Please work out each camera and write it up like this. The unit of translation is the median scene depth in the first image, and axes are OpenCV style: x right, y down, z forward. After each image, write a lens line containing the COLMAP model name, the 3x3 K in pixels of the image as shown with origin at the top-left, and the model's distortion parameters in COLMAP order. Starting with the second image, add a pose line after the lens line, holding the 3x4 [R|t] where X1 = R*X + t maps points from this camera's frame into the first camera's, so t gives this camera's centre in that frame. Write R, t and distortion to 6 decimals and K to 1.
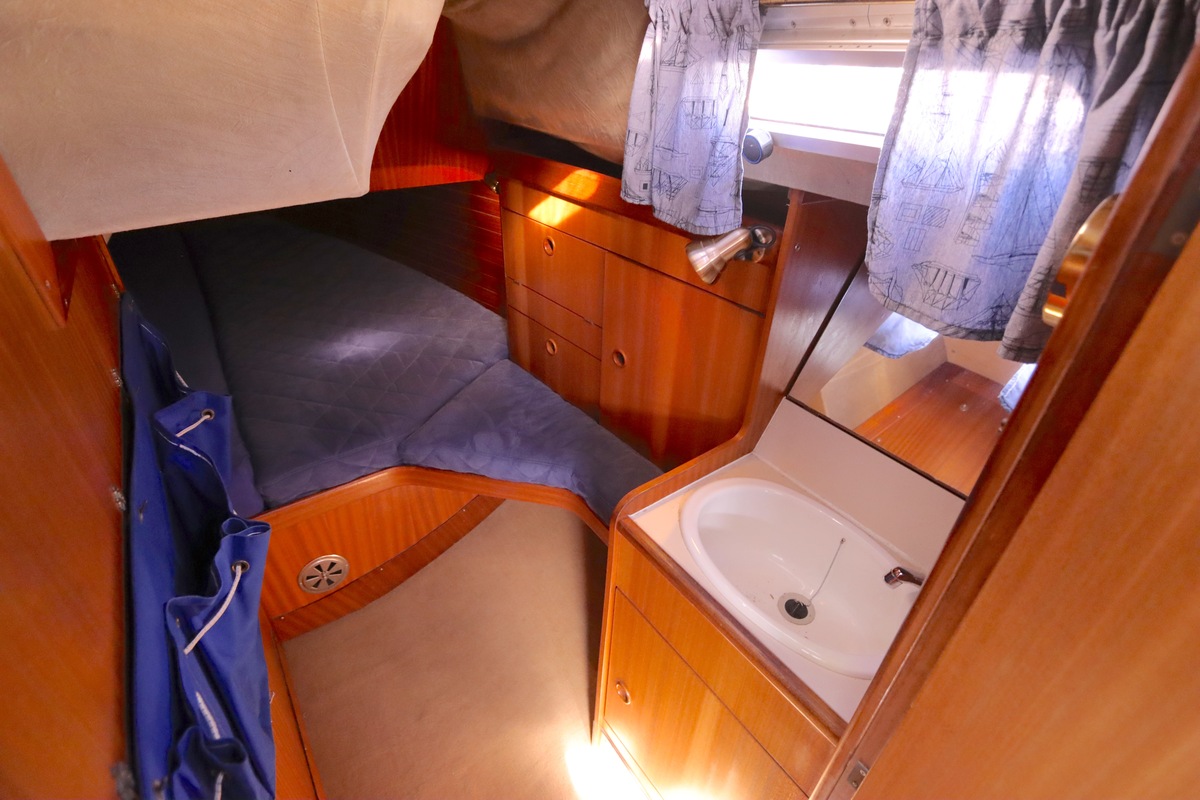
lens RADIAL K [[571.7, 0, 602.4], [0, 571.7, 395.4], [0, 0, 1]] dist [-0.020944, 0.002878]
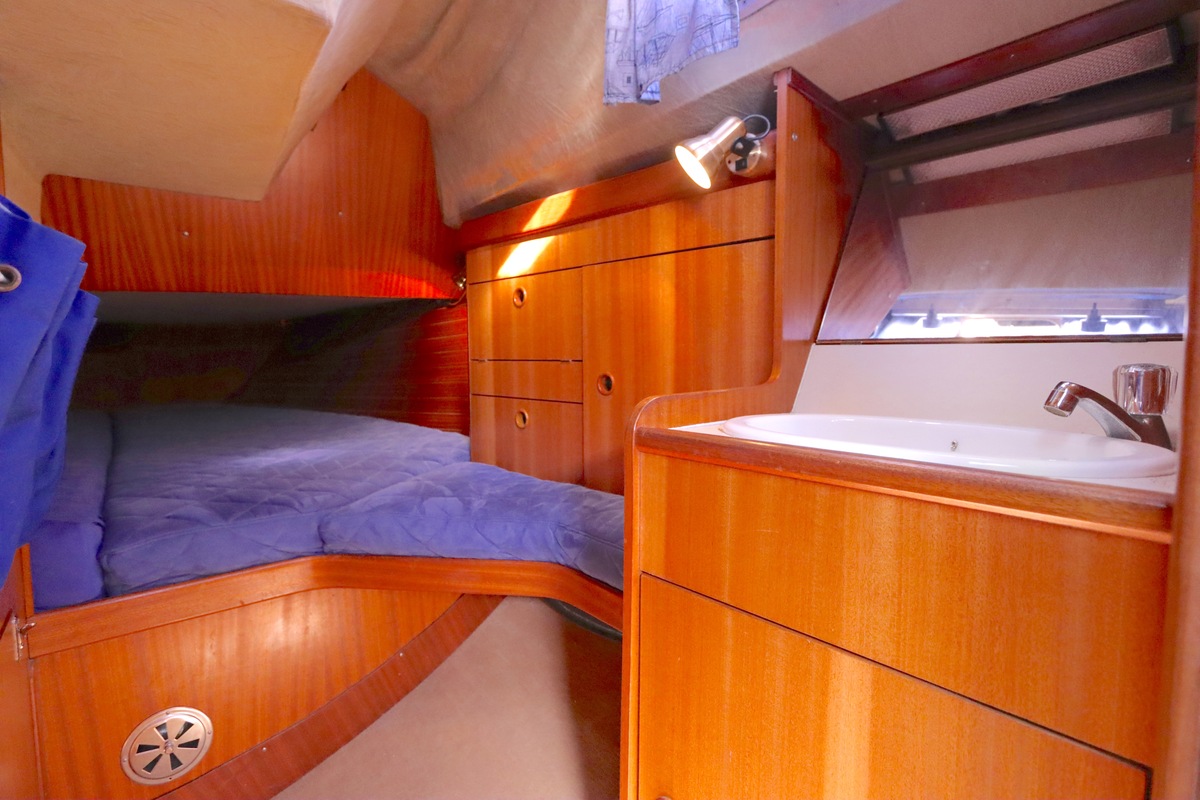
lens RADIAL K [[571.7, 0, 602.4], [0, 571.7, 395.4], [0, 0, 1]] dist [-0.020944, 0.002878]
pose [[0.994830, -0.046906, 0.090069, -0.069953], [0.084545, 0.873889, -0.478718, 0.479775], [-0.056256, 0.483858, 0.873337, 0.357672]]
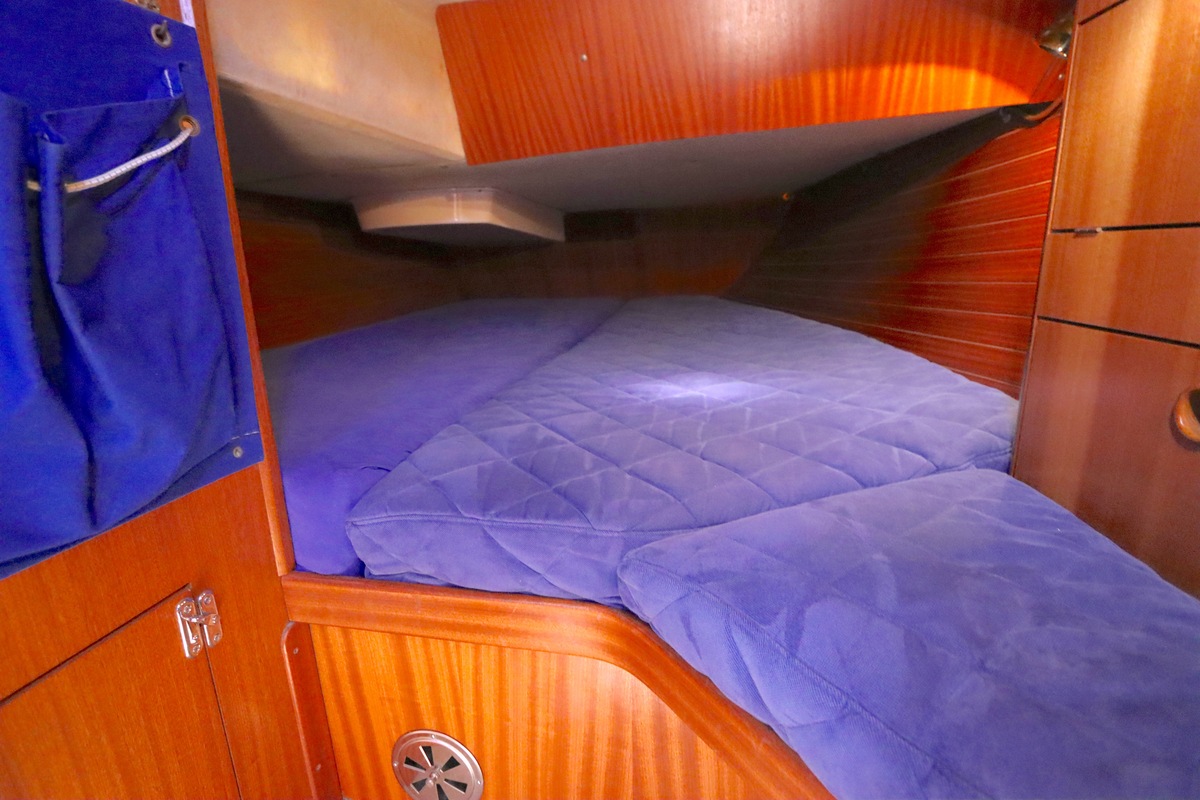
lens RADIAL K [[571.7, 0, 602.4], [0, 571.7, 395.4], [0, 0, 1]] dist [-0.020944, 0.002878]
pose [[0.673861, 0.125426, -0.728135, -0.139022], [-0.359282, 0.916753, -0.174585, 0.088942], [0.645622, 0.379252, 0.662827, 1.000786]]
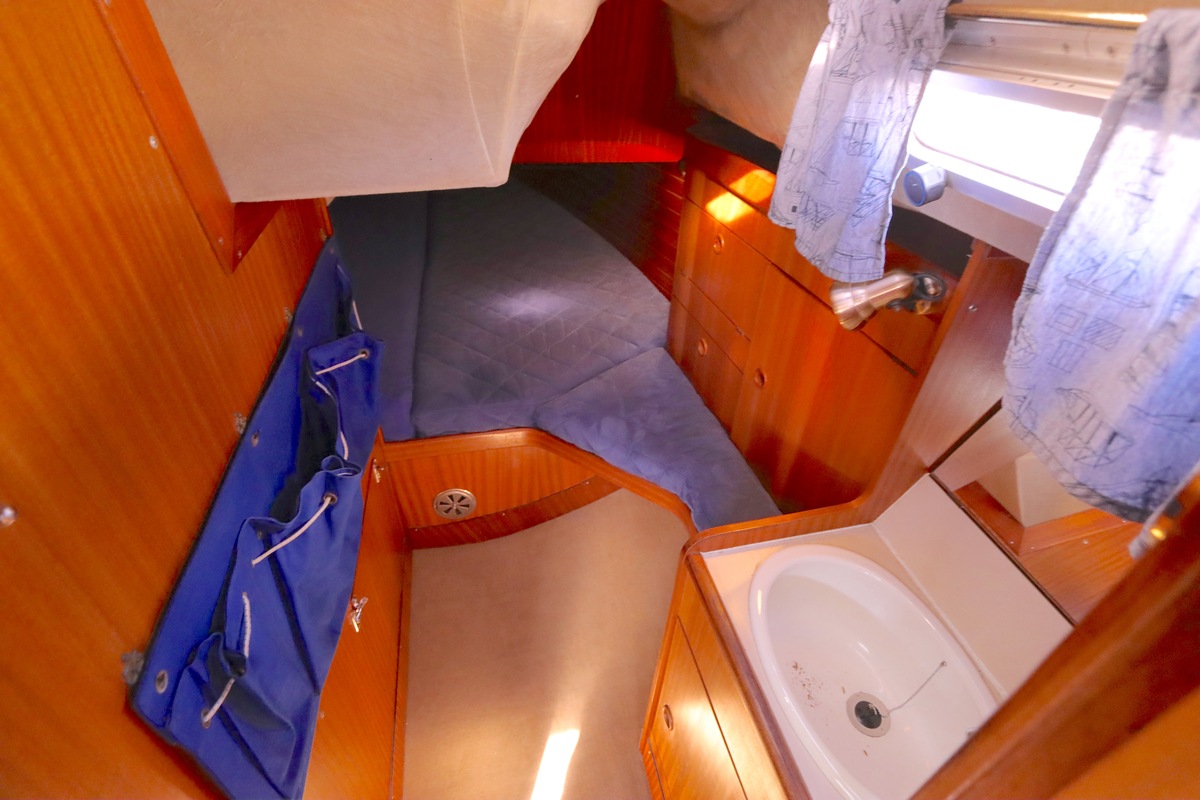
lens RADIAL K [[573.8, 0, 601.5], [0, 573.8, 397.2], [0, 0, 1]] dist [-0.021545, 0.004672]
pose [[0.917524, 0.236629, -0.319620, 0.130554], [-0.218732, 0.971501, 0.091338, -0.084931], [0.332125, -0.013894, 0.943133, 0.054753]]
